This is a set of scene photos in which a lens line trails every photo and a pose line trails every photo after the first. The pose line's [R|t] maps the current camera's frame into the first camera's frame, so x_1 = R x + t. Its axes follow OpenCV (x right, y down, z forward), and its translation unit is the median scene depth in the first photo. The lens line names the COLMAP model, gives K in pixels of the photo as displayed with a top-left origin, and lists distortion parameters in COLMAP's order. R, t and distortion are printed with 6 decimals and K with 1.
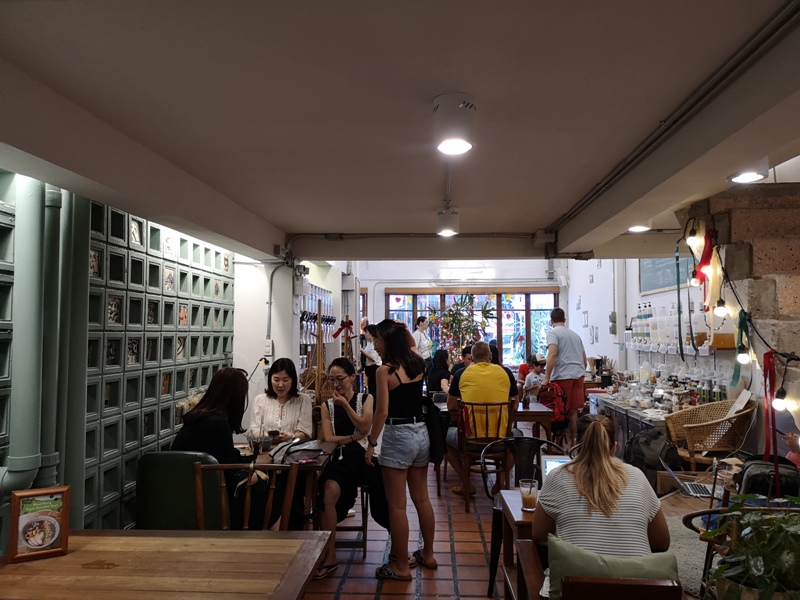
lens RADIAL K [[620.4, 0, 400.8], [0, 620.4, 304.4], [0, 0, 1]] dist [0.028902, -0.004877]
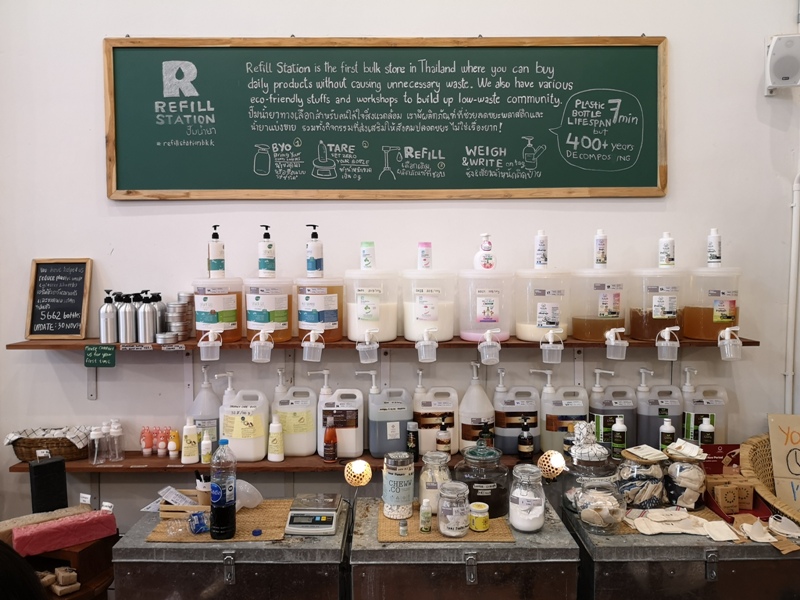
lens RADIAL K [[620.4, 0, 400.8], [0, 620.4, 304.4], [0, 0, 1]] dist [0.028902, -0.004877]
pose [[-0.067563, -0.065031, 0.995593, 0.045571], [-0.043444, 0.997119, 0.062182, 0.022518], [-0.996769, -0.039052, -0.070193, 1.248494]]
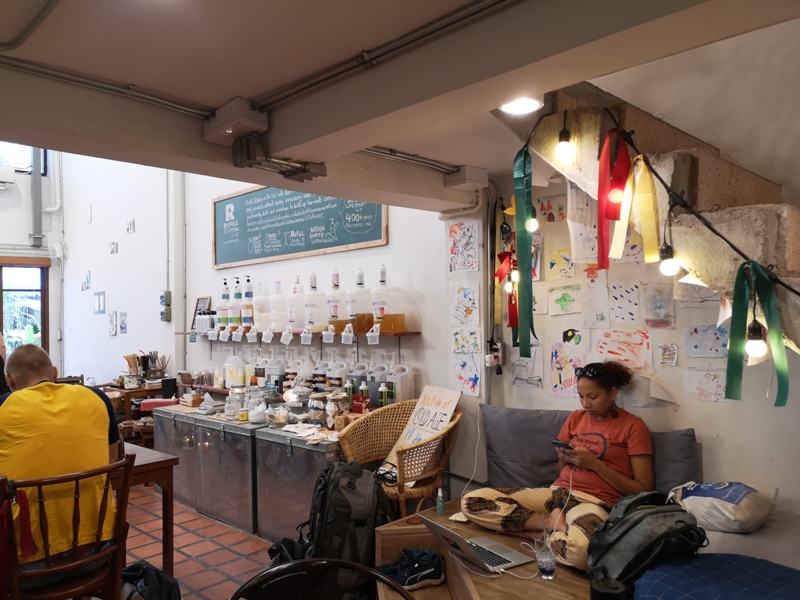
lens RADIAL K [[620.4, 0, 400.8], [0, 620.4, 304.4], [0, 0, 1]] dist [0.028902, -0.004877]
pose [[0.662994, 0.000339, 0.748625, -0.043473], [-0.013822, 0.999835, 0.011788, 0.024443], [-0.748497, -0.018163, 0.662889, 0.478797]]
